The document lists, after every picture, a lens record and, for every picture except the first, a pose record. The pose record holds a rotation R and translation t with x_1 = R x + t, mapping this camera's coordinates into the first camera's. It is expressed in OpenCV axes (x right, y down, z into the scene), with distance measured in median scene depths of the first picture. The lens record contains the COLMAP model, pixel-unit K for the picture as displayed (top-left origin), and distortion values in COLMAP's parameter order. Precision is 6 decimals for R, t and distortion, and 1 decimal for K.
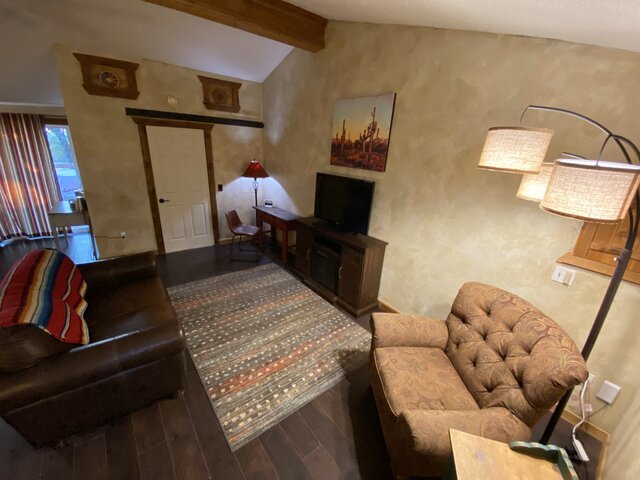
lens RADIAL K [[258.3, 0, 319.1], [0, 258.3, 239.4], [0, 0, 1]] dist [0.026193, -0.024642]
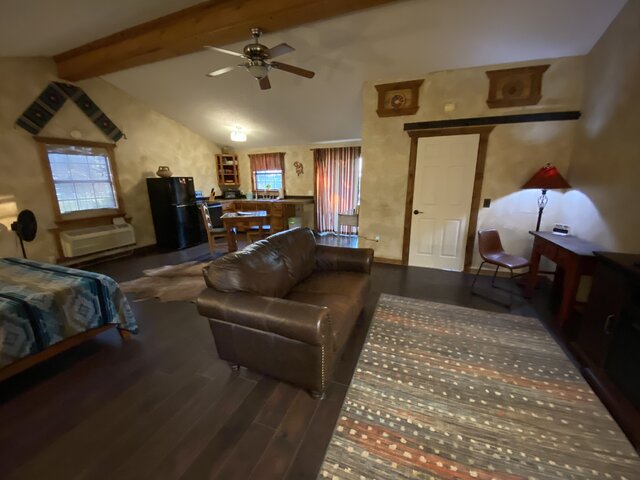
lens RADIAL K [[258.3, 0, 319.1], [0, 258.3, 239.4], [0, 0, 1]] dist [0.026193, -0.024642]
pose [[0.502708, 0.146554, -0.851943, 0.073902], [-0.254934, 0.966828, 0.015887, 0.035285], [0.826010, 0.209202, 0.523394, 0.232300]]
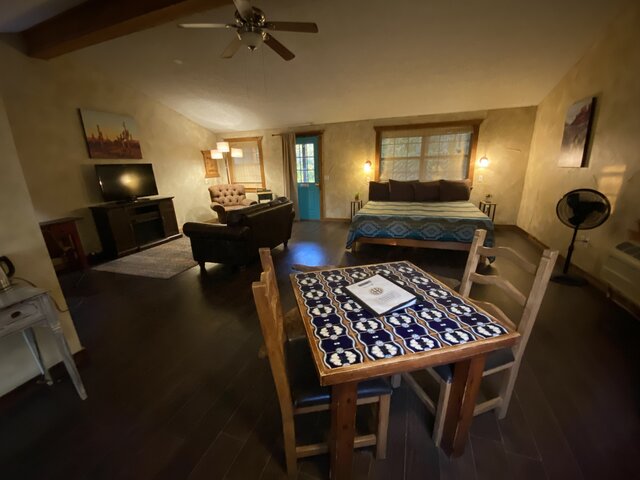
lens RADIAL K [[258.3, 0, 319.1], [0, 258.3, 239.4], [0, 0, 1]] dist [0.026193, -0.024642]
pose [[-0.537115, -0.265990, 0.800473, -1.564705], [0.289319, 0.833318, 0.471037, -0.228777], [-0.792339, 0.484593, -0.370632, 0.762653]]
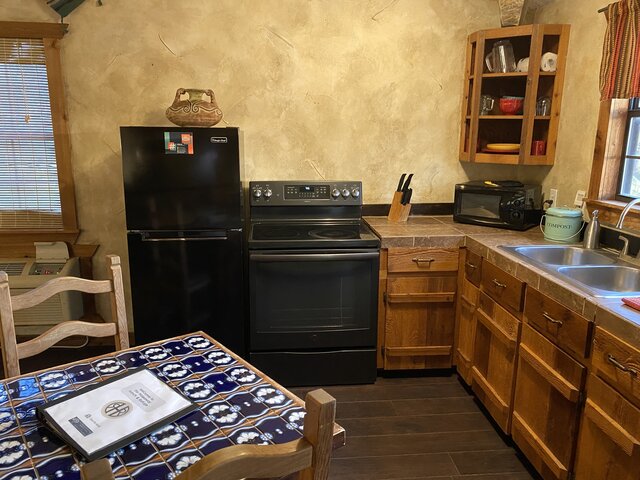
lens RADIAL K [[488.3, 0, 320.7], [0, 488.3, 233.7], [0, 0, 1]] dist [0.004492, -0.000853]
pose [[-0.530735, 0.126233, -0.838085, -1.143576], [-0.314885, 0.888697, 0.333264, -0.243863], [0.786872, 0.440775, -0.431913, 0.806429]]
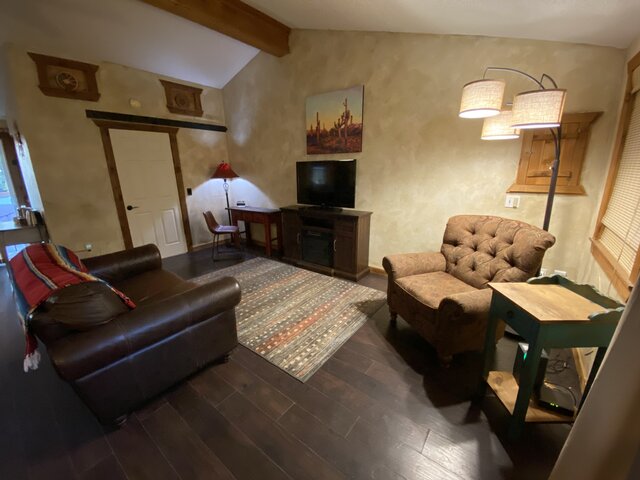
lens RADIAL K [[258.3, 0, 319.1], [0, 258.3, 239.4], [0, 0, 1]] dist [0.026193, -0.024642]
pose [[0.965707, -0.131986, 0.223583, -0.196046], [0.147087, 0.987744, -0.052217, 0.130923], [-0.213951, 0.083313, 0.973285, -0.056349]]
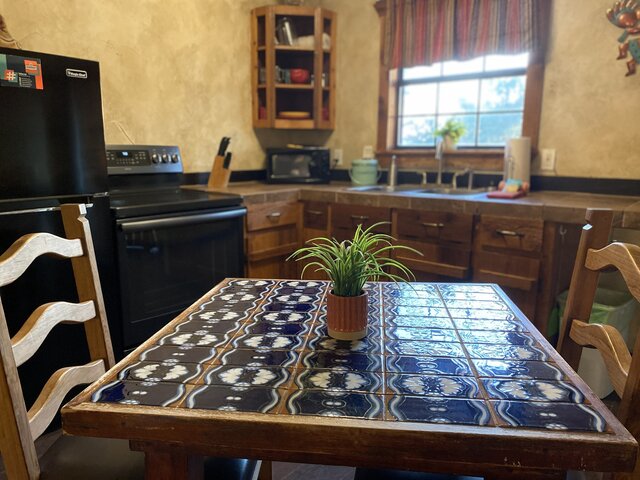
lens RADIAL K [[494.3, 0, 320.6], [0, 494.3, 231.6], [0, 0, 1]] dist [0.005800, -0.001498]
pose [[0.212603, 0.118025, -0.969985, -1.069072], [-0.320452, 0.946200, 0.044893, -0.031670], [0.923098, 0.301289, 0.238986, 0.500305]]
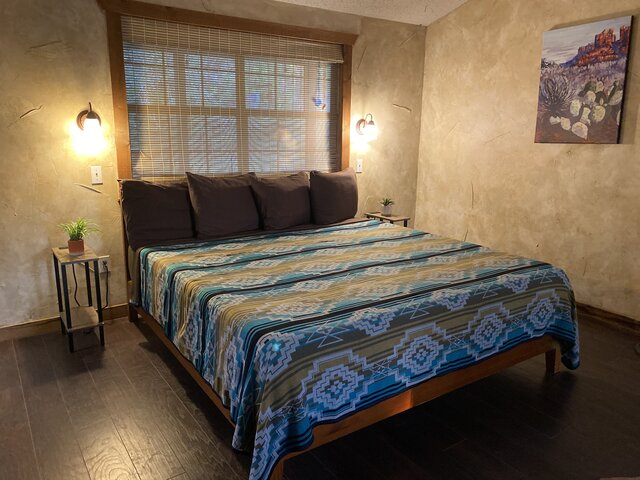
lens RADIAL K [[491.0, 0, 322.7], [0, 491.0, 238.0], [0, 0, 1]] dist [0.012250, -0.004735]
pose [[-0.996203, -0.073137, 0.047227, -0.771297], [-0.036369, 0.842470, 0.537514, -0.078953], [-0.079100, 0.533756, -0.841931, 0.501389]]
